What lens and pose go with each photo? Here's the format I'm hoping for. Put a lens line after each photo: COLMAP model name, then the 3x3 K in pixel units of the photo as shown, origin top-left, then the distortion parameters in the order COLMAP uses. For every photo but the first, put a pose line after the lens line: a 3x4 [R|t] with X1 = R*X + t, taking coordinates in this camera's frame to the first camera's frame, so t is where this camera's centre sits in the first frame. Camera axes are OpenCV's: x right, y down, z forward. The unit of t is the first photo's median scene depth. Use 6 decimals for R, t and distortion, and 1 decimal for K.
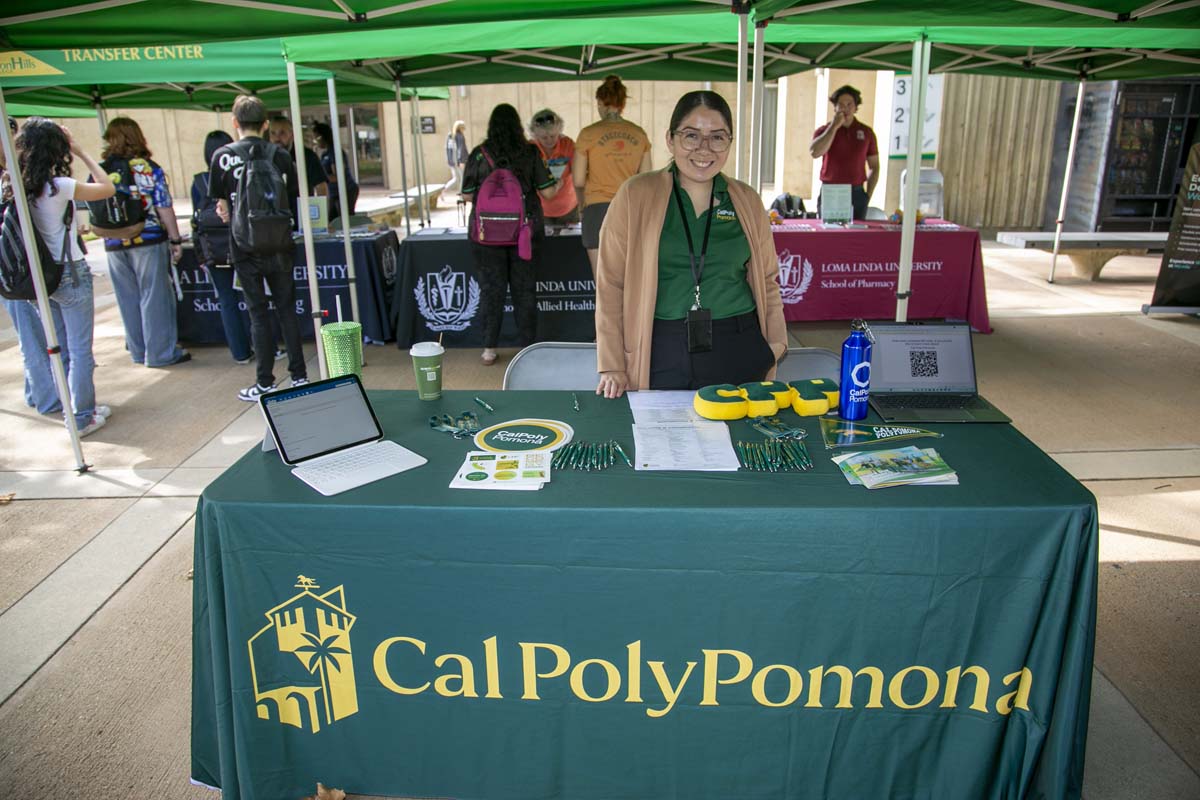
lens RADIAL K [[836.8, 0, 603.7], [0, 836.8, 395.3], [0, 0, 1]] dist [-0.001813, -0.000387]
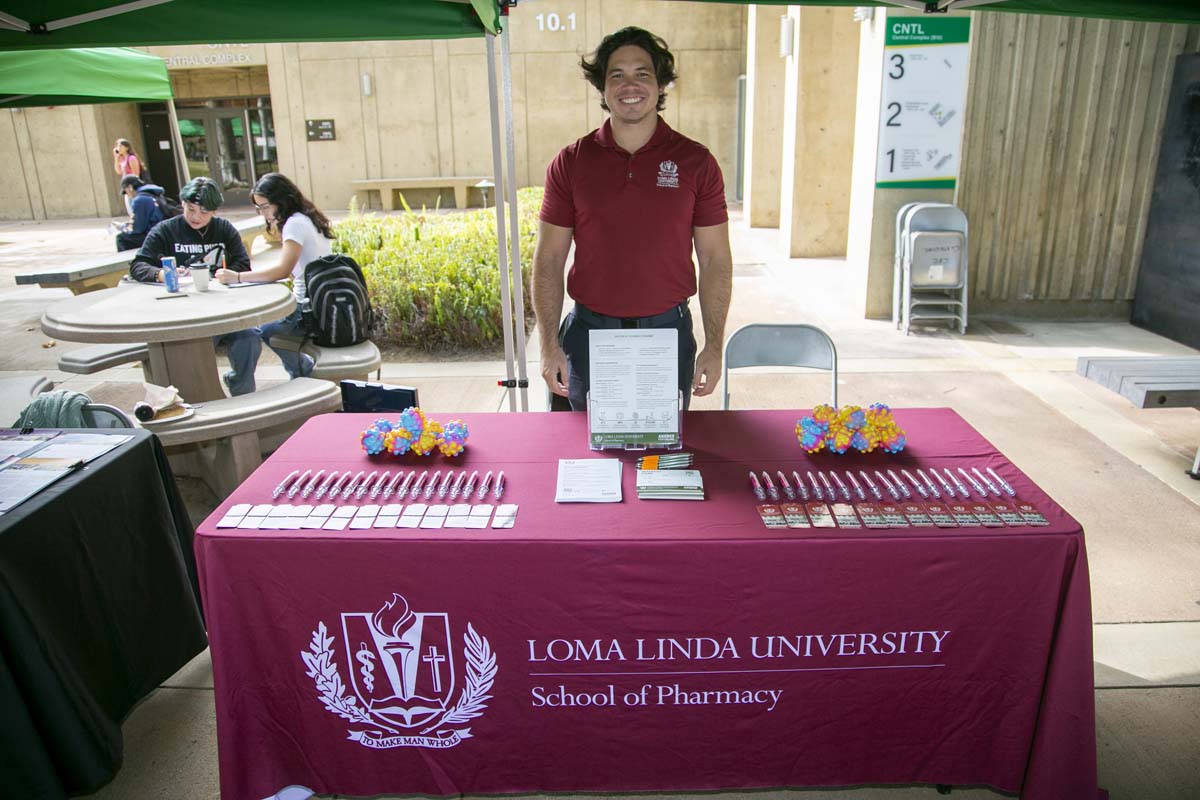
lens RADIAL K [[837.8, 0, 601.9], [0, 837.8, 395.4], [0, 0, 1]] dist [-0.002474, 0.001067]
pose [[0.999510, 0.005239, -0.030866, 0.164263], [-0.005261, 0.999986, -0.000643, -0.133426], [0.030863, 0.000805, 0.999523, 0.395955]]
